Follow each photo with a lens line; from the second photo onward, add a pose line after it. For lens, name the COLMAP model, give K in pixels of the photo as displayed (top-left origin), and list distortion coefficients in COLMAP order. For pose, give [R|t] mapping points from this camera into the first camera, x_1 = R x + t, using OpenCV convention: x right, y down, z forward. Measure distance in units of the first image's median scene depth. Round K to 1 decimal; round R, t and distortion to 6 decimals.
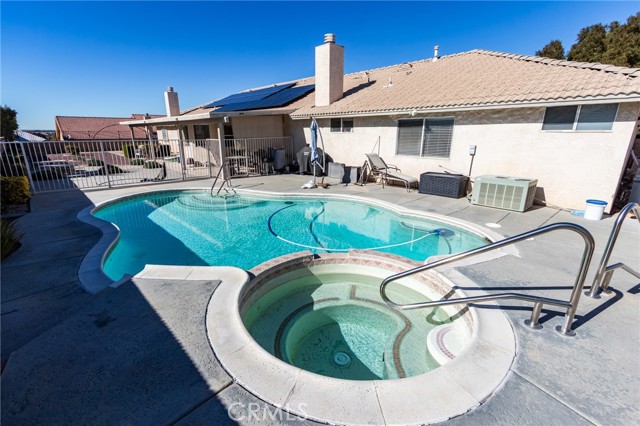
lens RADIAL K [[291.9, 0, 312.9], [0, 291.9, 217.0], [0, 0, 1]] dist [0.002345, -0.000535]
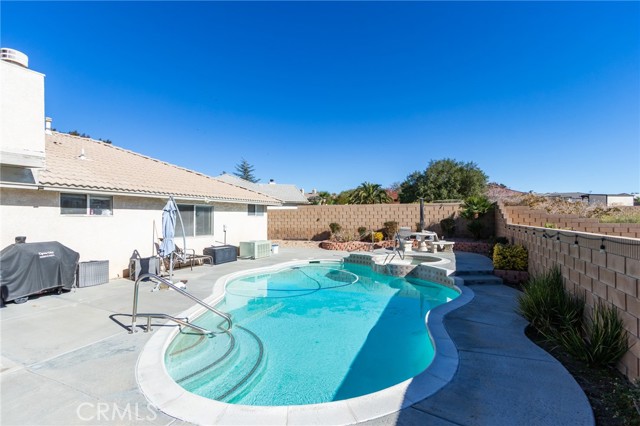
lens RADIAL K [[291.9, 0, 312.9], [0, 291.9, 217.0], [0, 0, 1]] dist [0.002345, -0.000535]
pose [[-0.338368, -0.000558, 0.941014, -0.885651], [0.256921, 0.961952, 0.092953, -0.278213], [-0.905262, 0.273219, -0.325350, 0.968827]]
